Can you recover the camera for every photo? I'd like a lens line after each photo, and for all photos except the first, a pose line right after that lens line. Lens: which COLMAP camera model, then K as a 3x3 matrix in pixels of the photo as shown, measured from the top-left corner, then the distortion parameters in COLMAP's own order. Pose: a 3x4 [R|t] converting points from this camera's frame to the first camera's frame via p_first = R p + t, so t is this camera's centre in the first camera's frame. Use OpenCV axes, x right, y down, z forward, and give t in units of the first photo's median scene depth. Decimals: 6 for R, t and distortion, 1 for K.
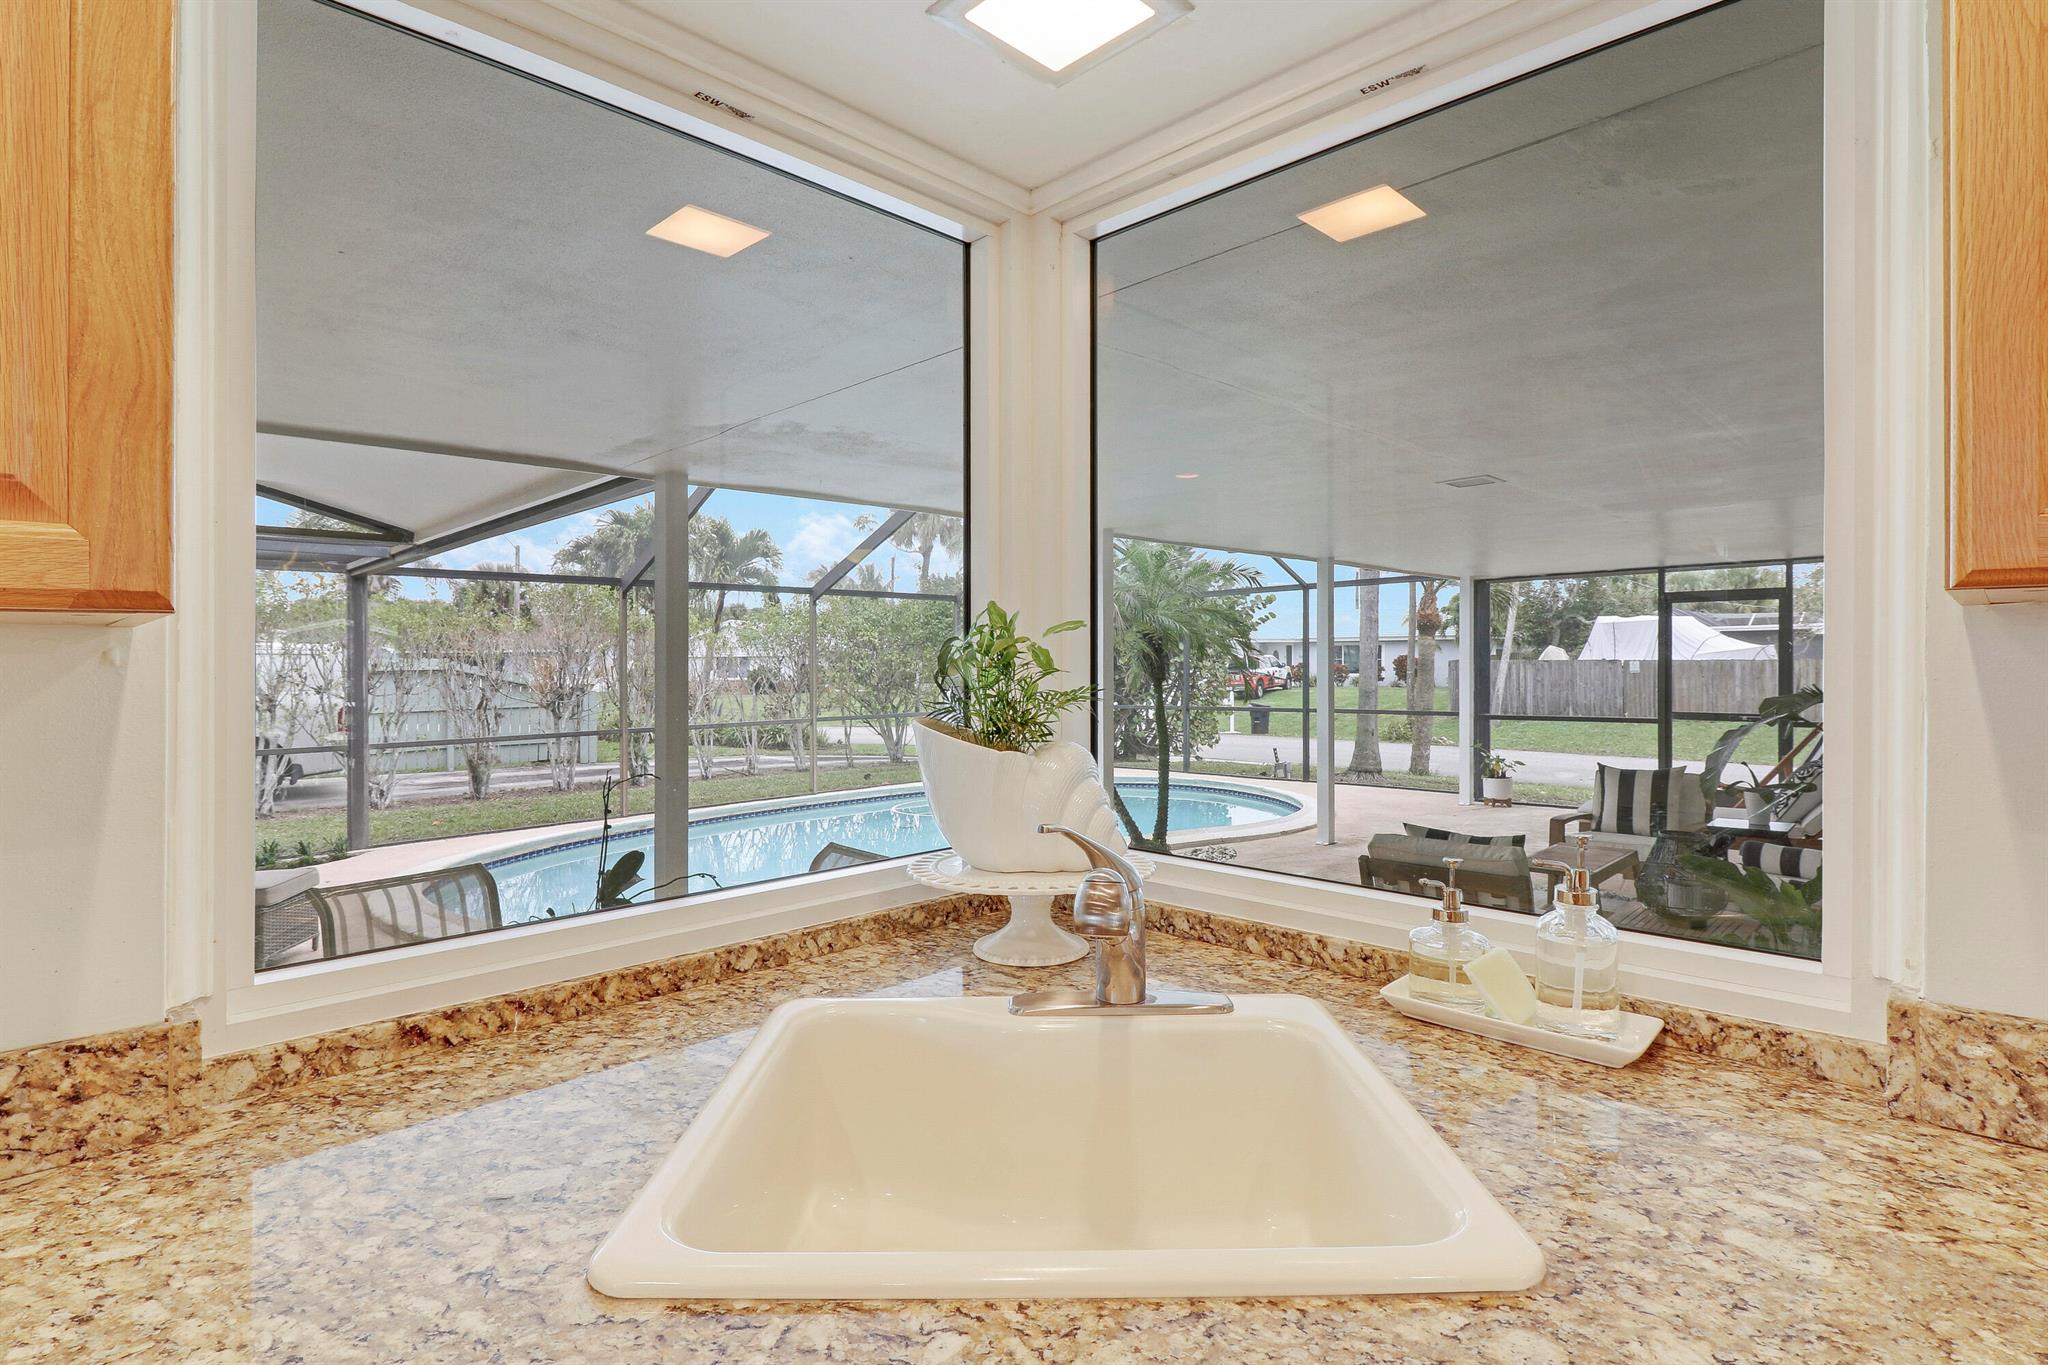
lens RADIAL K [[1005.5, 0, 1024.0], [0, 1005.5, 682.5], [0, 0, 1]] dist [0.002642, 0.000201]
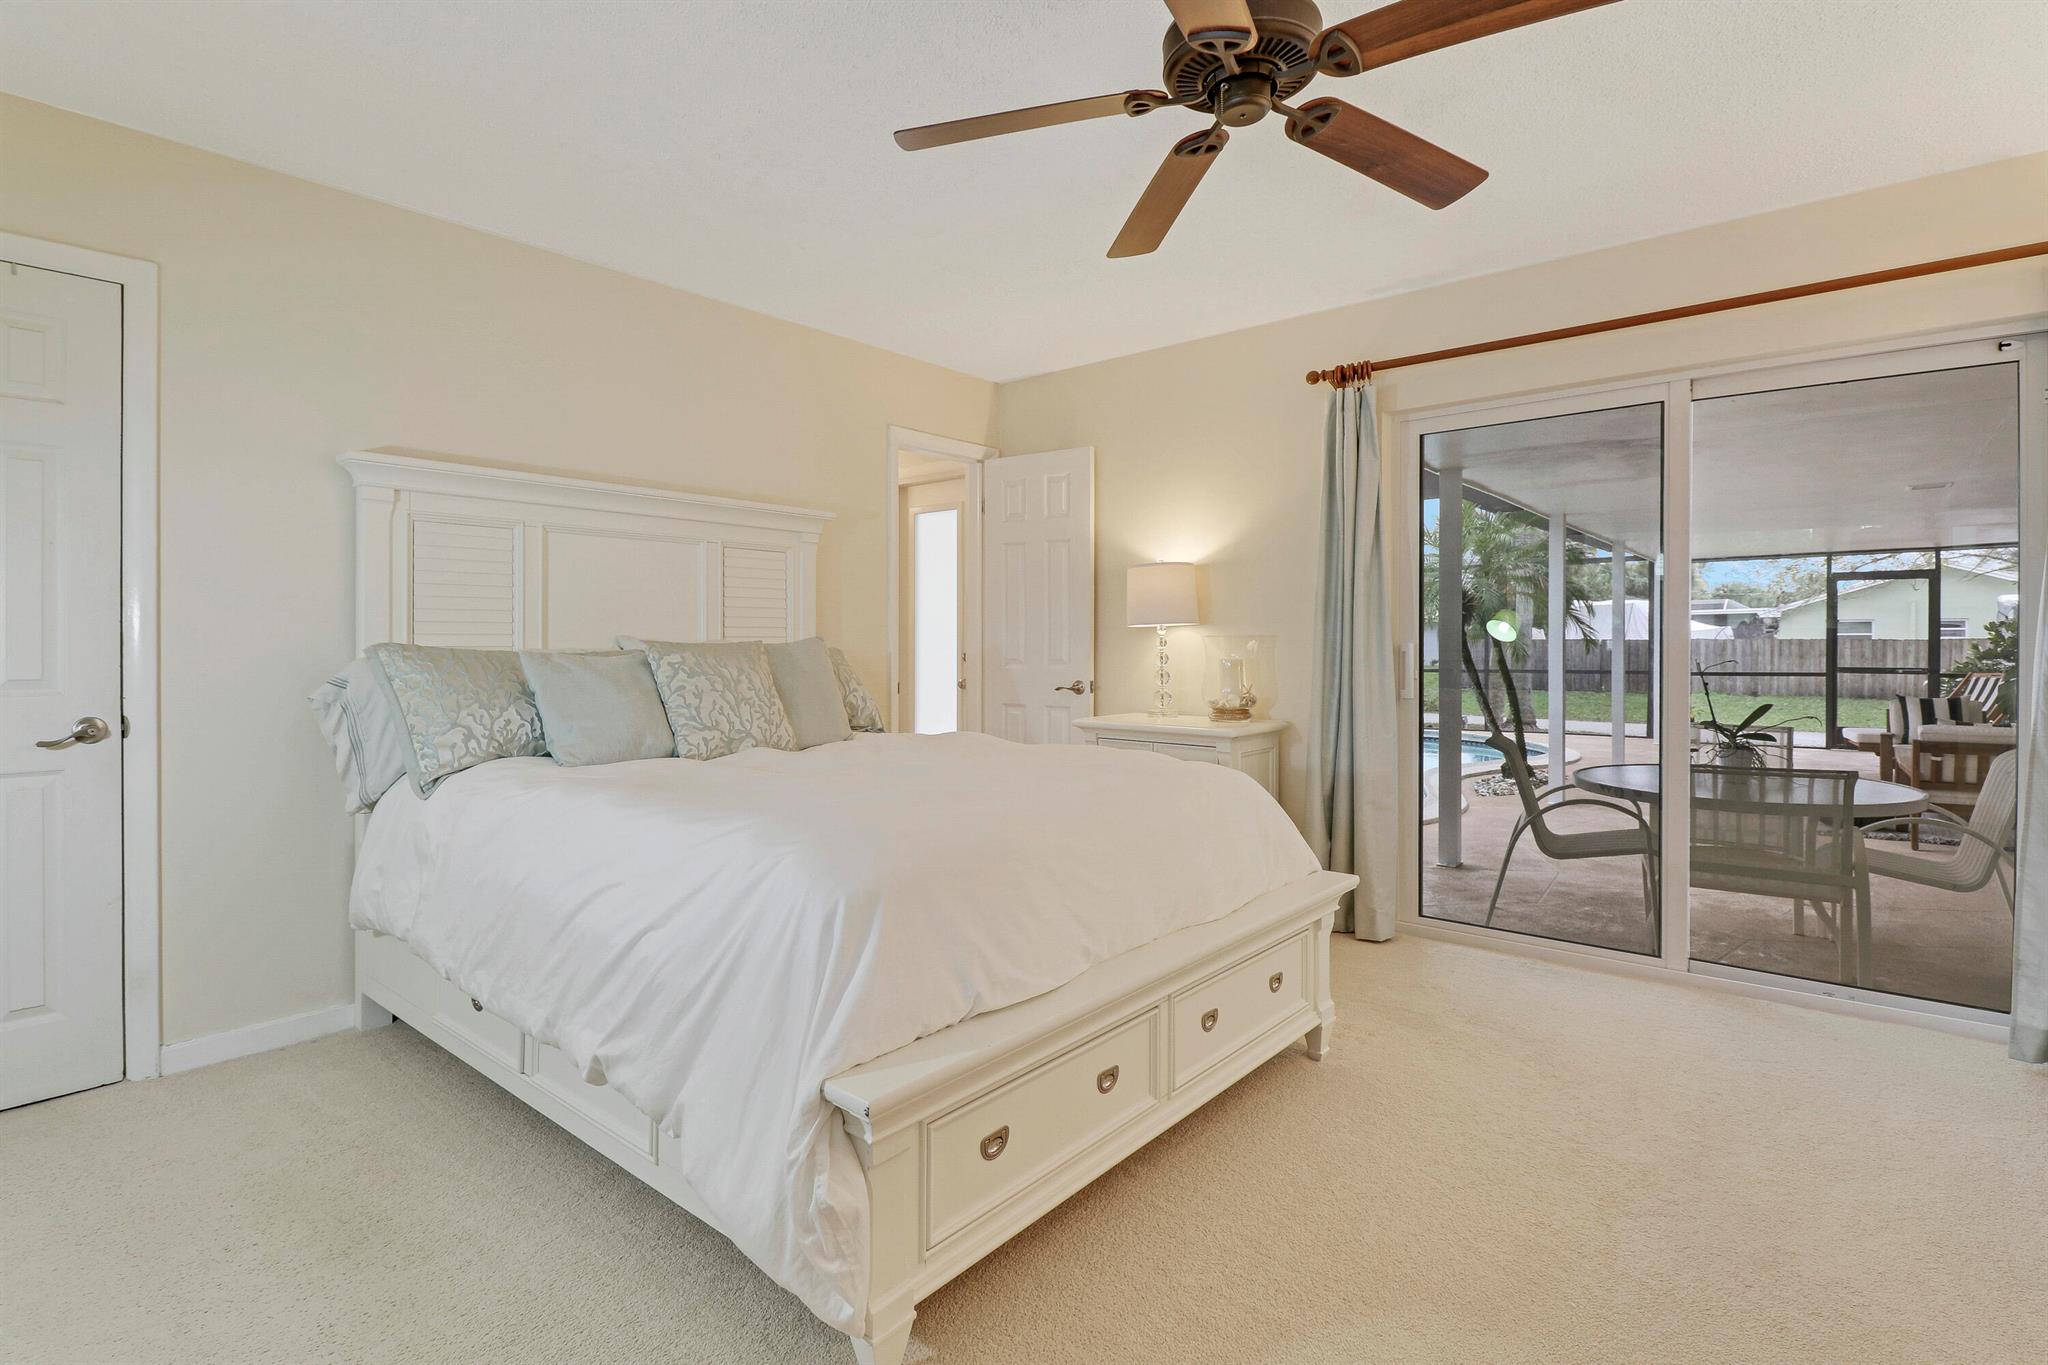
lens RADIAL K [[983.7, 0, 1030.0], [0, 983.7, 648.5], [0, 0, 1]] dist [-0.000358, -0.015429]
pose [[0.996808, 0.007655, 0.079468, -0.380520], [-0.006572, 0.999882, -0.013888, 0.024457], [-0.079565, 0.013322, 0.996741, -0.114195]]
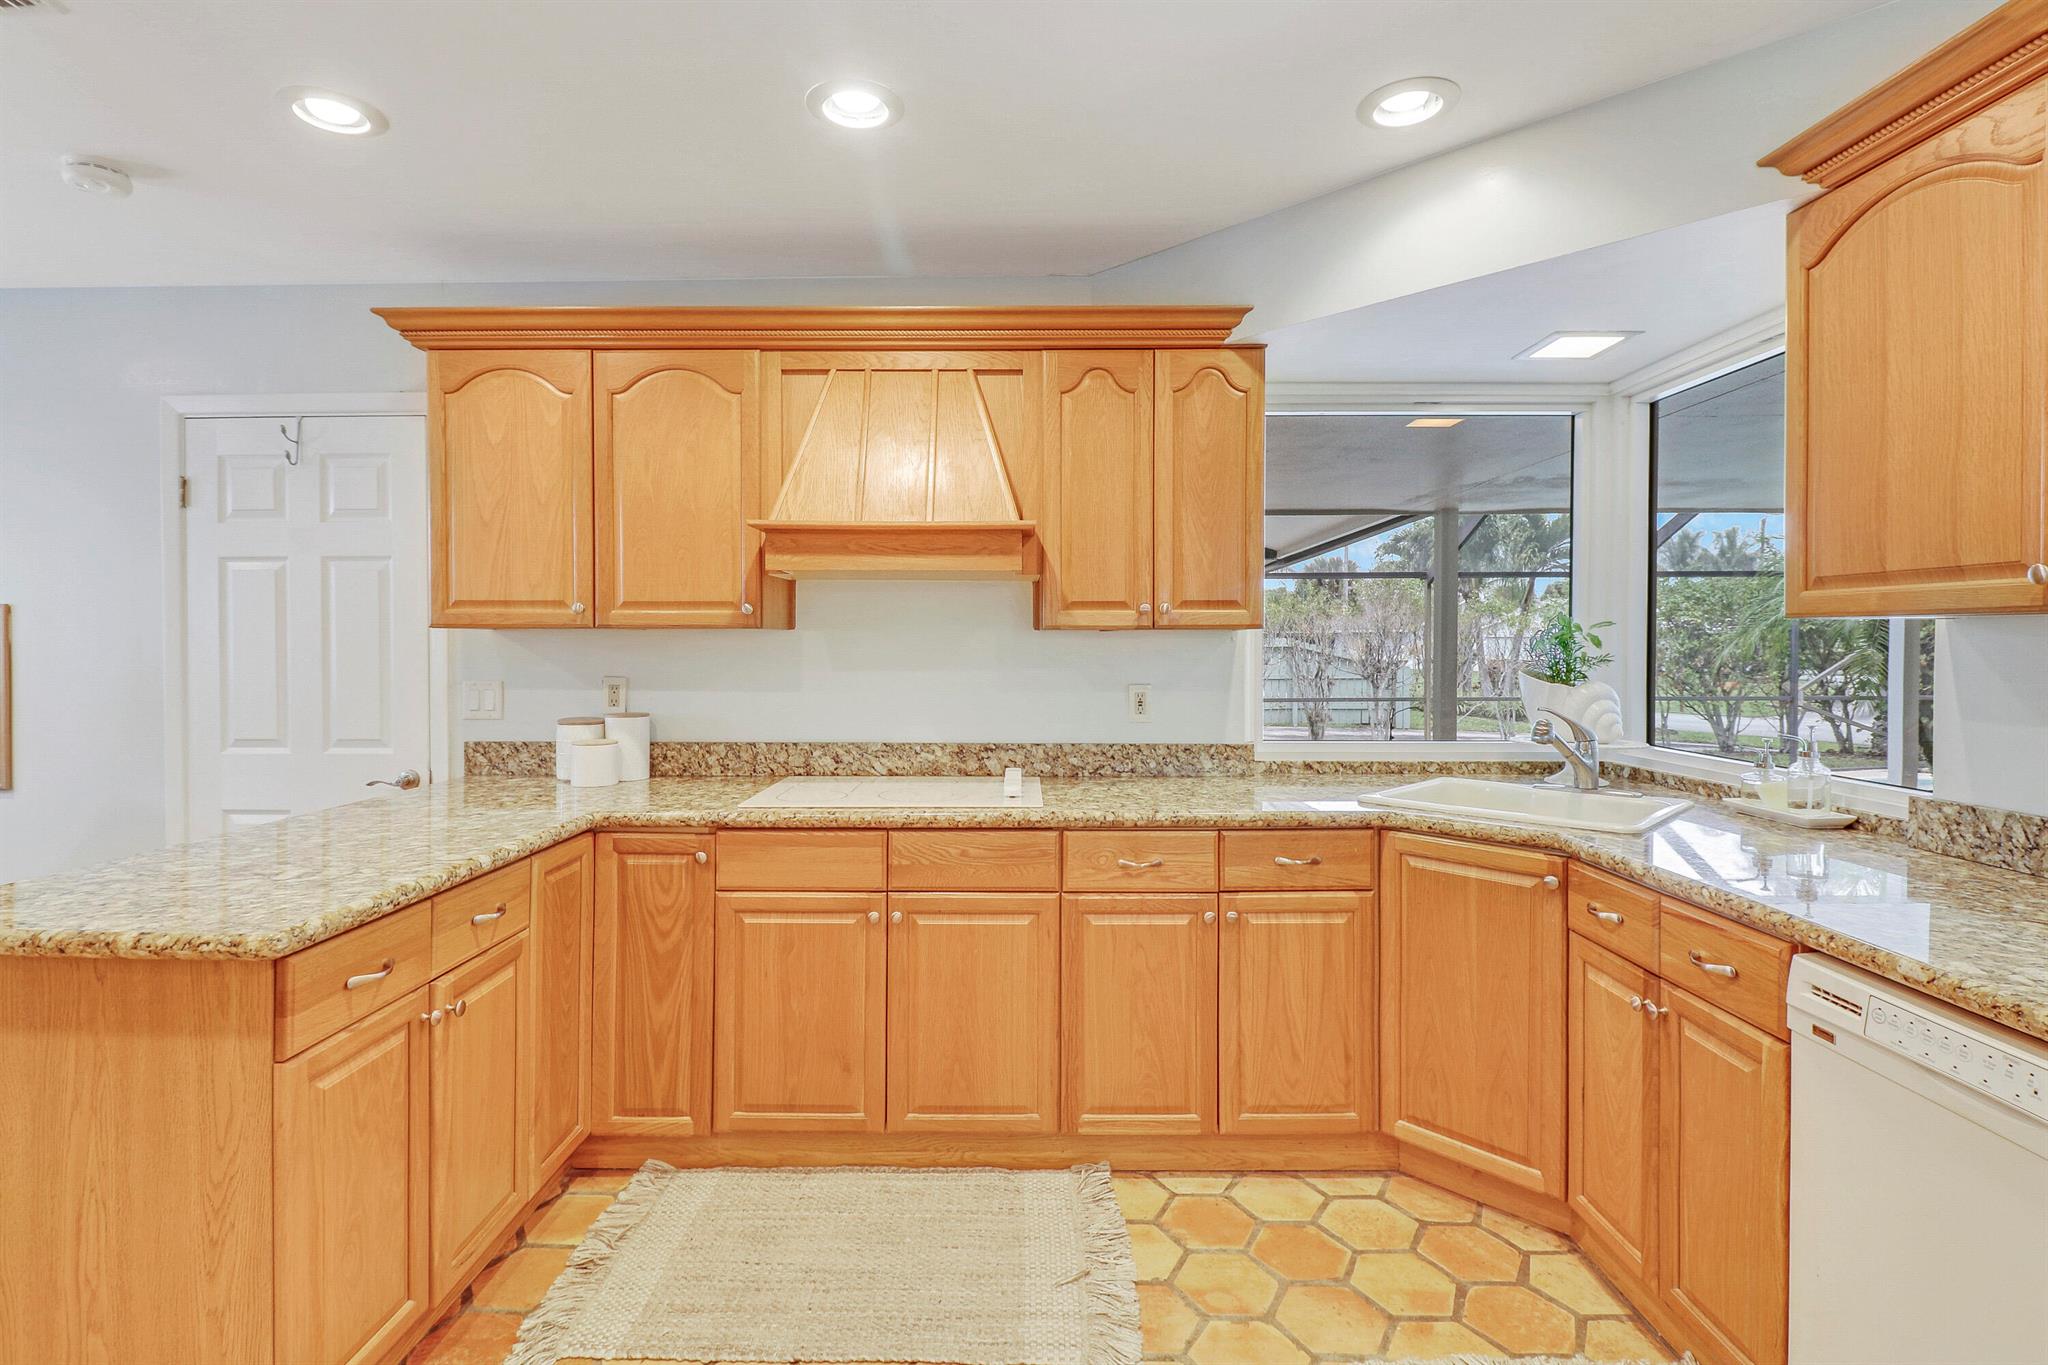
lens RADIAL K [[963.6, 0, 1021.7], [0, 963.6, 665.2], [0, 0, 1]] dist [0.000728, -0.012705]
pose [[0.702563, 0.022545, -0.711264, 0.074156], [-0.019781, 0.999731, 0.012150, 0.003138], [0.711346, 0.005533, 0.702820, -0.142661]]
